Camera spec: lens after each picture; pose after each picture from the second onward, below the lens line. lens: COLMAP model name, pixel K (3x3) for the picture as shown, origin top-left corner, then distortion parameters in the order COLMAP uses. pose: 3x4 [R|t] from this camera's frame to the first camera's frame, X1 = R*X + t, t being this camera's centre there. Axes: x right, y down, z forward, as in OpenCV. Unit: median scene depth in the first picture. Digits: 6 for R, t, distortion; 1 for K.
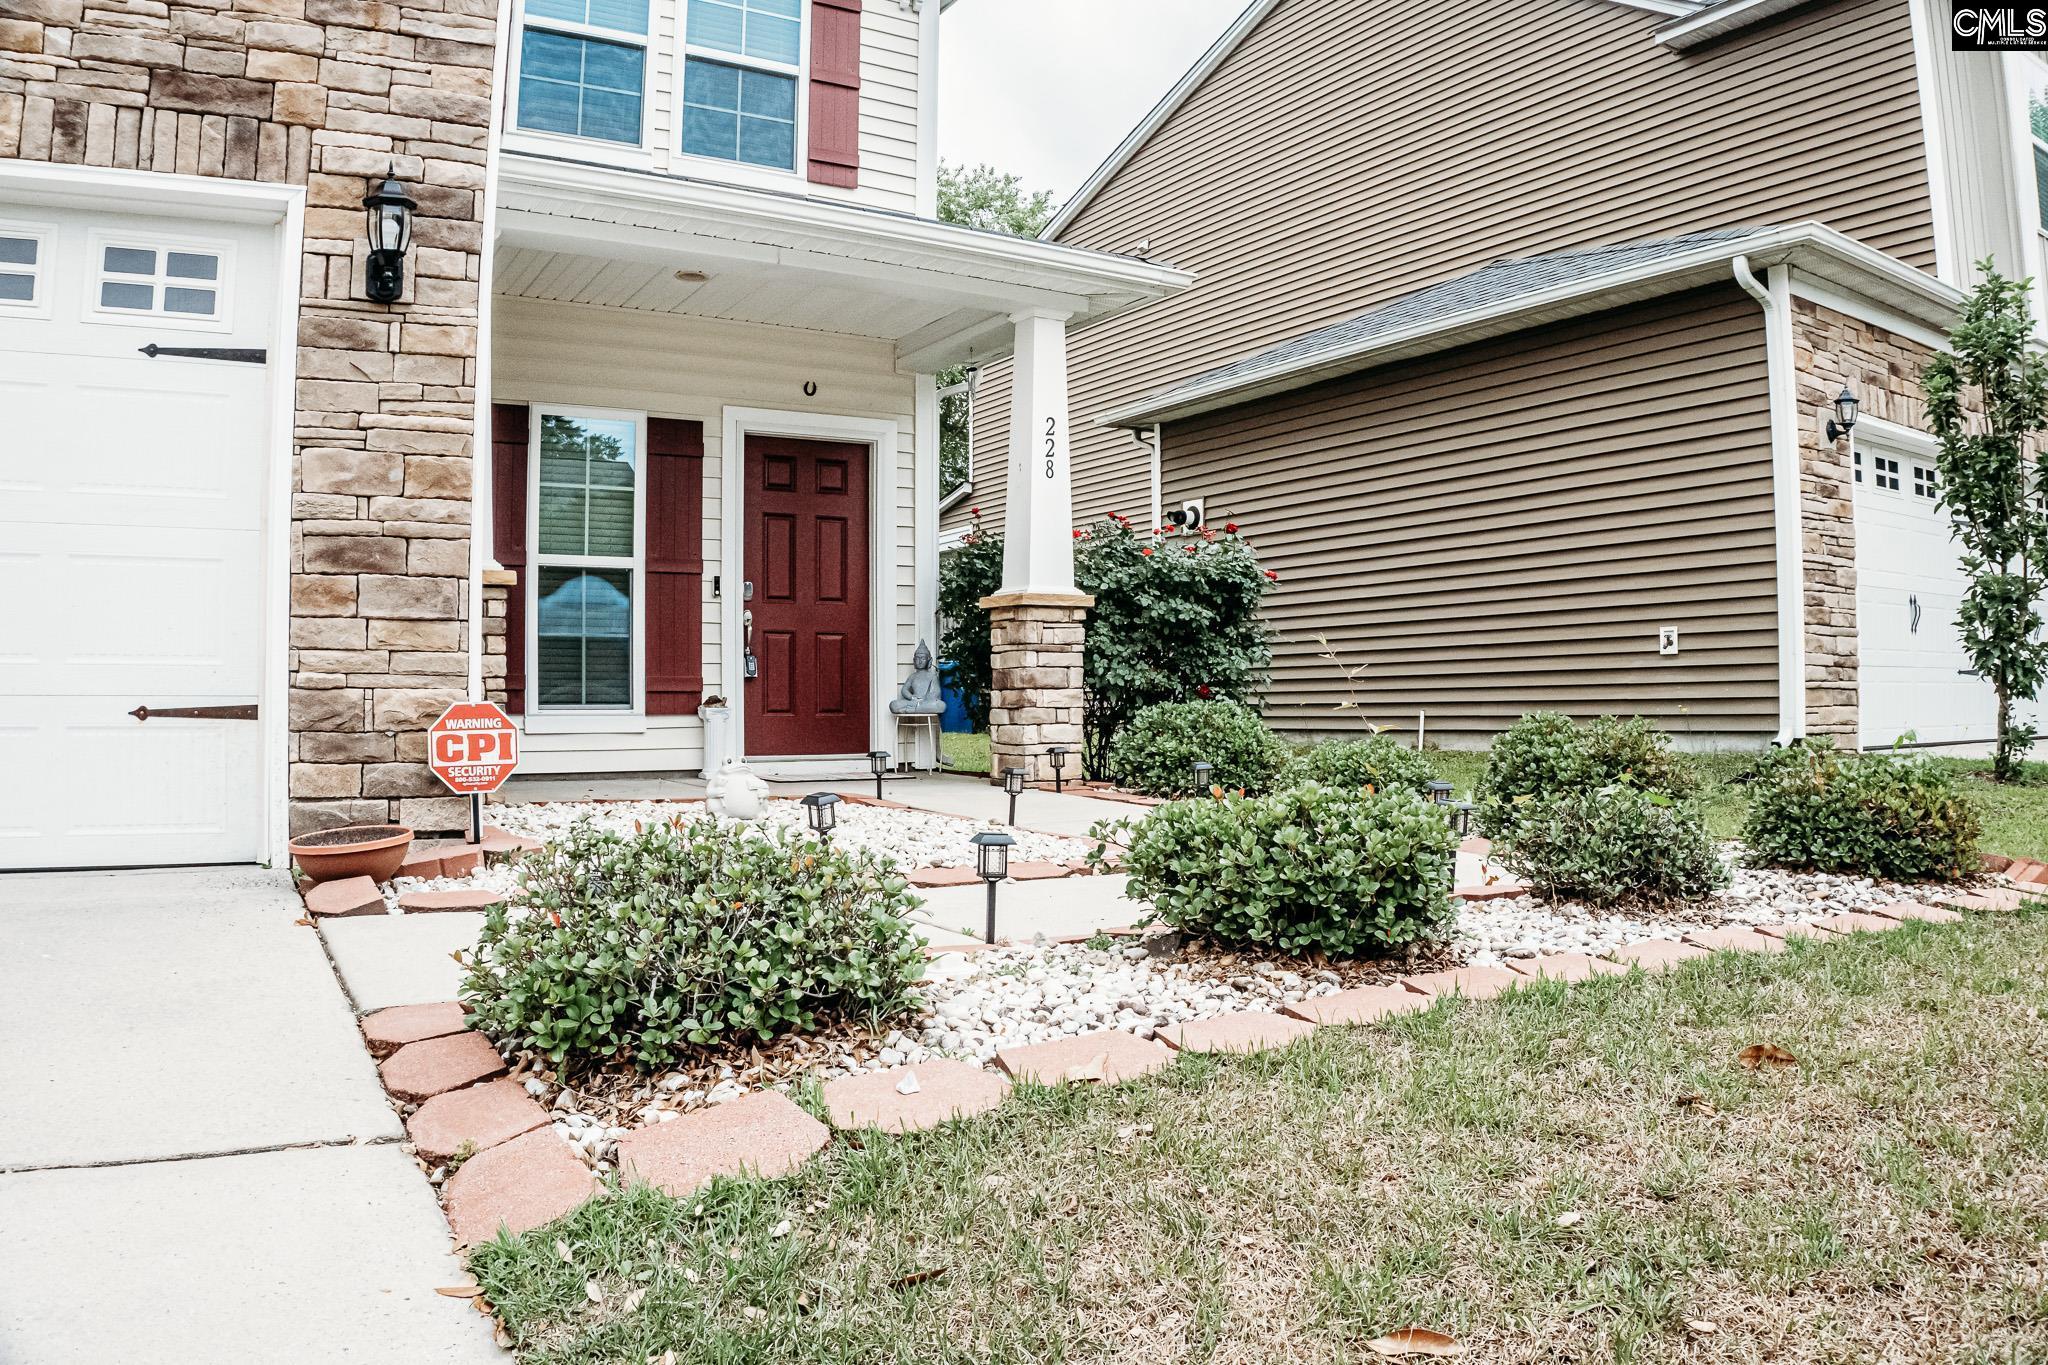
lens RADIAL K [[1510.5, 0, 1024.0], [0, 1510.5, 682.5], [0, 0, 1]] dist [-0.235474, 0.083371]
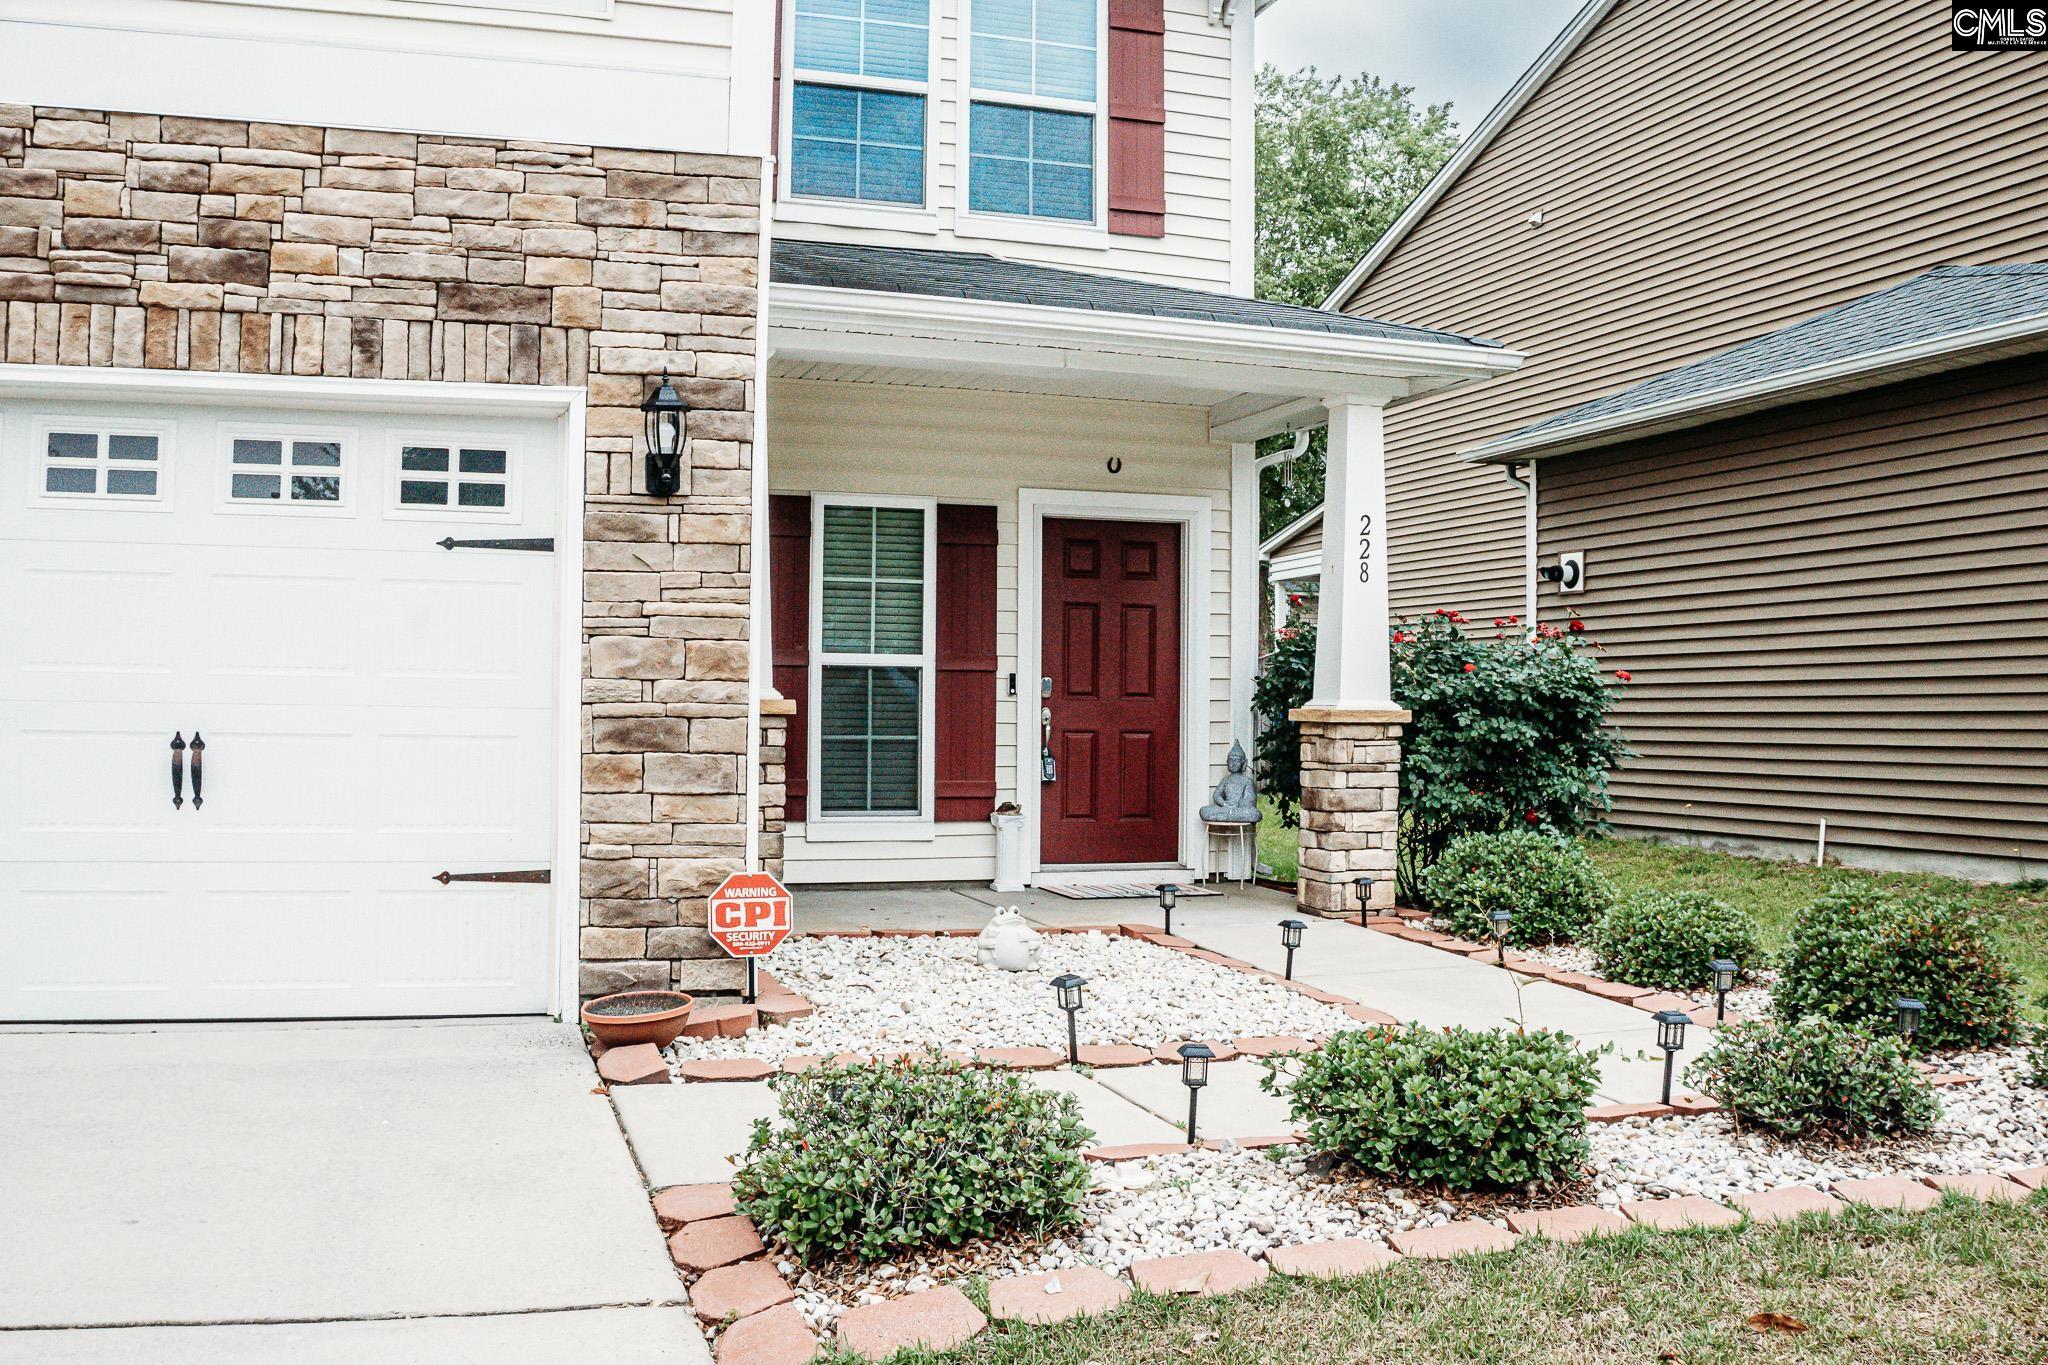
lens RADIAL K [[1897.1, 0, 974.2], [0, 1897.1, 682.7], [0, 0, 1]] dist [-0.253120, 0.269400]
pose [[0.969724, 0.010919, -0.243960, 0.118771], [-0.011222, 0.999937, 0.000149, -0.128417], [0.243947, 0.002593, 0.969785, -0.302162]]
